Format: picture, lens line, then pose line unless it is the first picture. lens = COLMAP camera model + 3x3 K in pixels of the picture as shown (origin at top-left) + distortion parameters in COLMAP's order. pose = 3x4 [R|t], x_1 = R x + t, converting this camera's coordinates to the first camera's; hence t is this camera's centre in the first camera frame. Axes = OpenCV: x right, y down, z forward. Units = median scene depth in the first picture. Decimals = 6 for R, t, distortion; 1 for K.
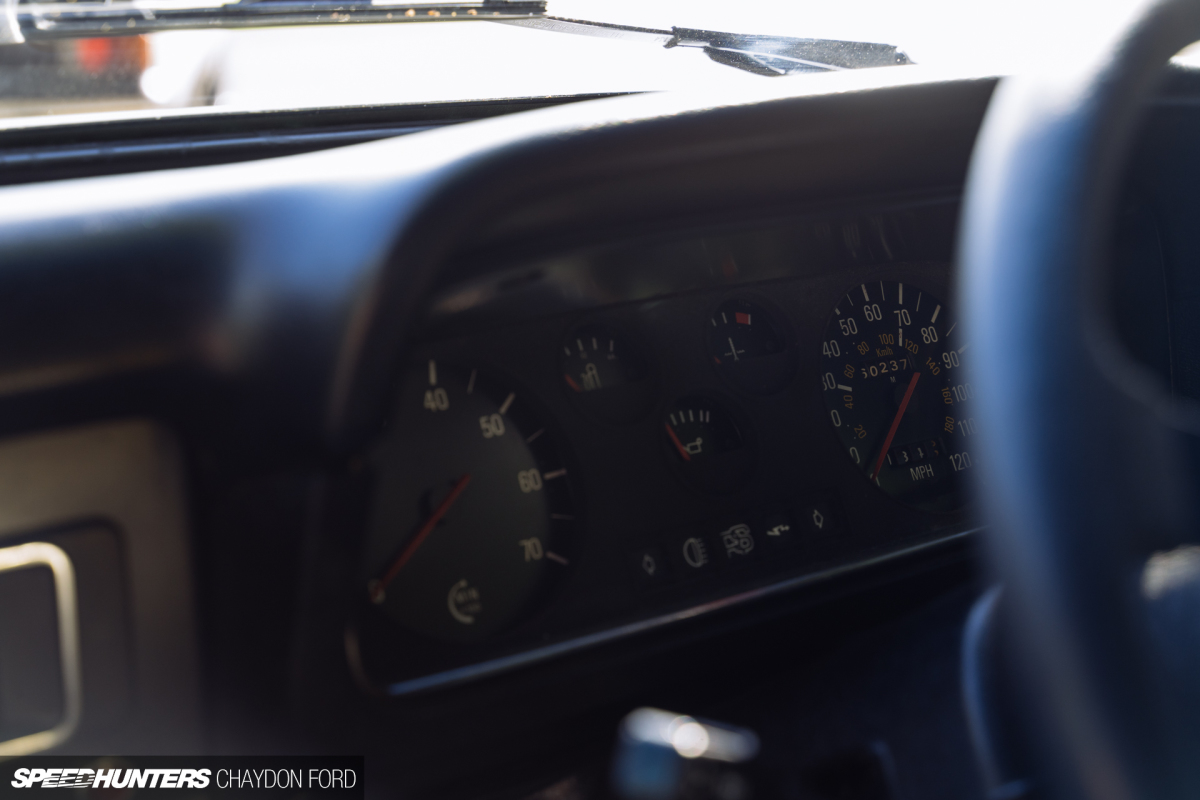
lens RADIAL K [[1903.5, 0, 609.1], [0, 1903.5, 404.2], [0, 0, 1]] dist [-0.014660, 0.000000]
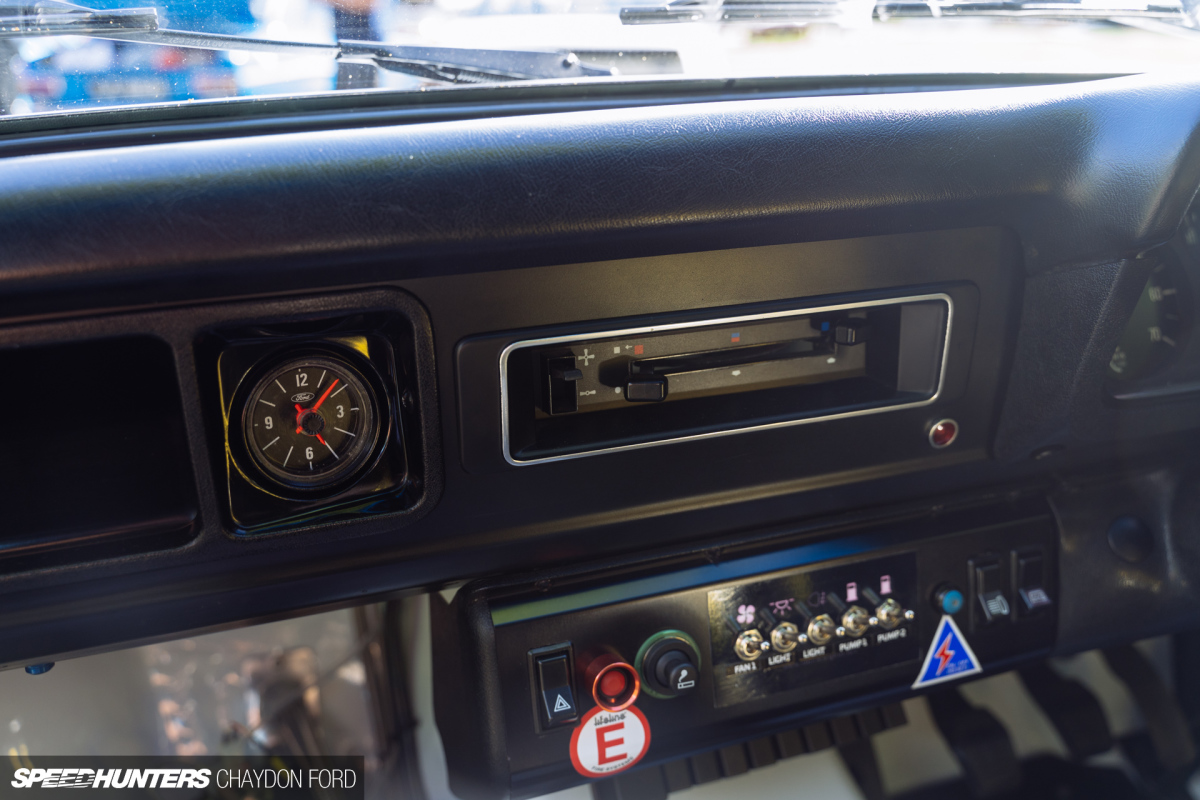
lens RADIAL K [[1072.1, 0, 594.8], [0, 1072.1, 403.5], [0, 0, 1]] dist [-0.016037, 0.011183]
pose [[0.958821, 0.095734, -0.267389, -0.253726], [-0.072113, 0.992685, 0.096828, 0.080009], [0.274703, -0.073558, 0.958711, -0.052018]]
